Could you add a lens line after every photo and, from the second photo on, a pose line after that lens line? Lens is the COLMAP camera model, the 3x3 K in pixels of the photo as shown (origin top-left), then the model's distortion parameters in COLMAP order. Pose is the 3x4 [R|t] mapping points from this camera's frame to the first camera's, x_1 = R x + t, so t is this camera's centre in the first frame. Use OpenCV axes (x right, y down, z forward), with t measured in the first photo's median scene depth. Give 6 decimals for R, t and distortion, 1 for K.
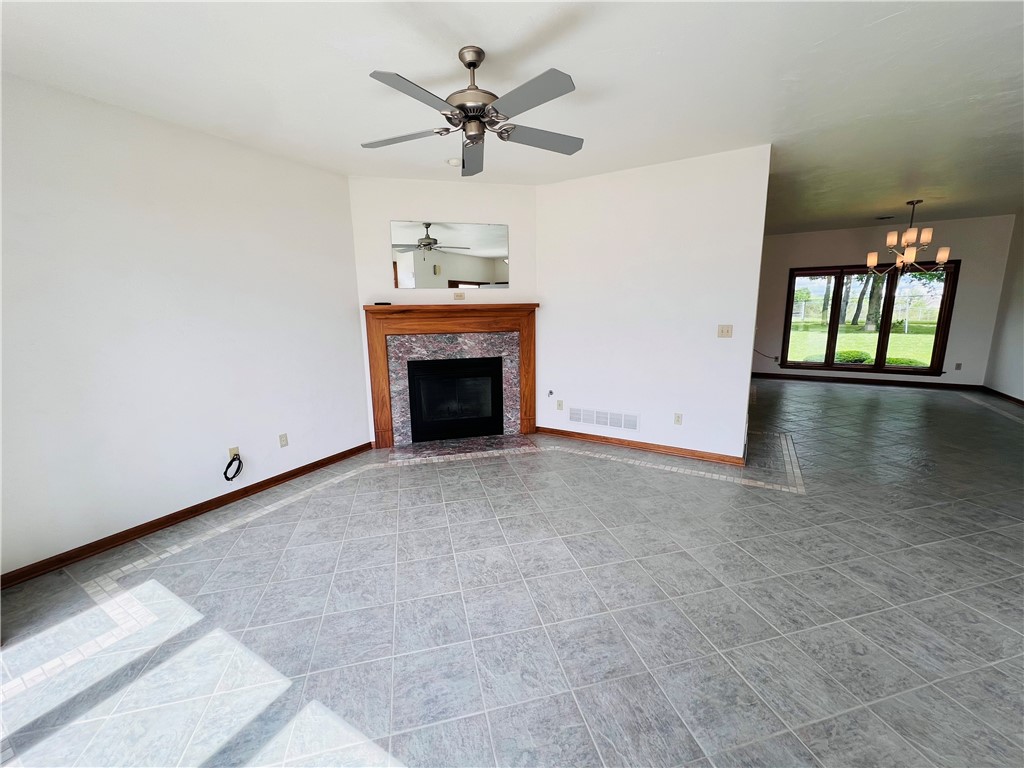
lens RADIAL K [[416.8, 0, 517.2], [0, 416.8, 370.7], [0, 0, 1]] dist [-0.002895, 0.000498]
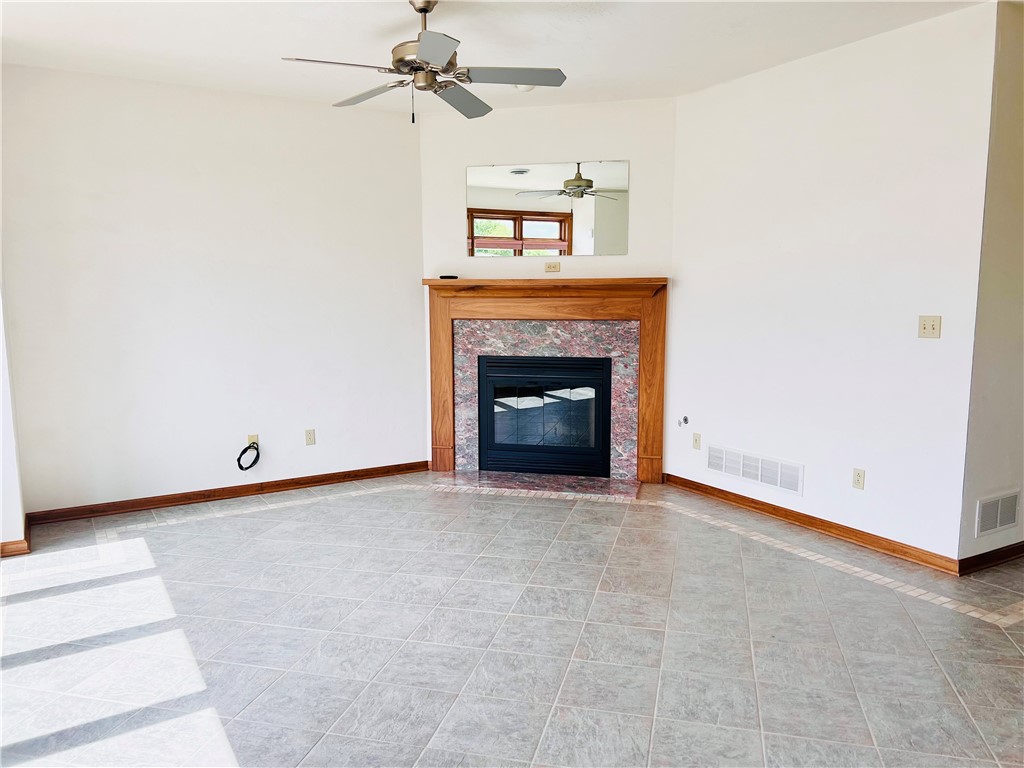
lens RADIAL K [[775.9, 0, 518.9], [0, 775.9, 361.3], [0, 0, 1]] dist [0.049284, -0.049689]
pose [[0.881140, 0.055374, -0.469603, 0.446483], [-0.082761, 0.995850, -0.037862, 0.032693], [0.465557, 0.072227, 0.882066, -0.166540]]
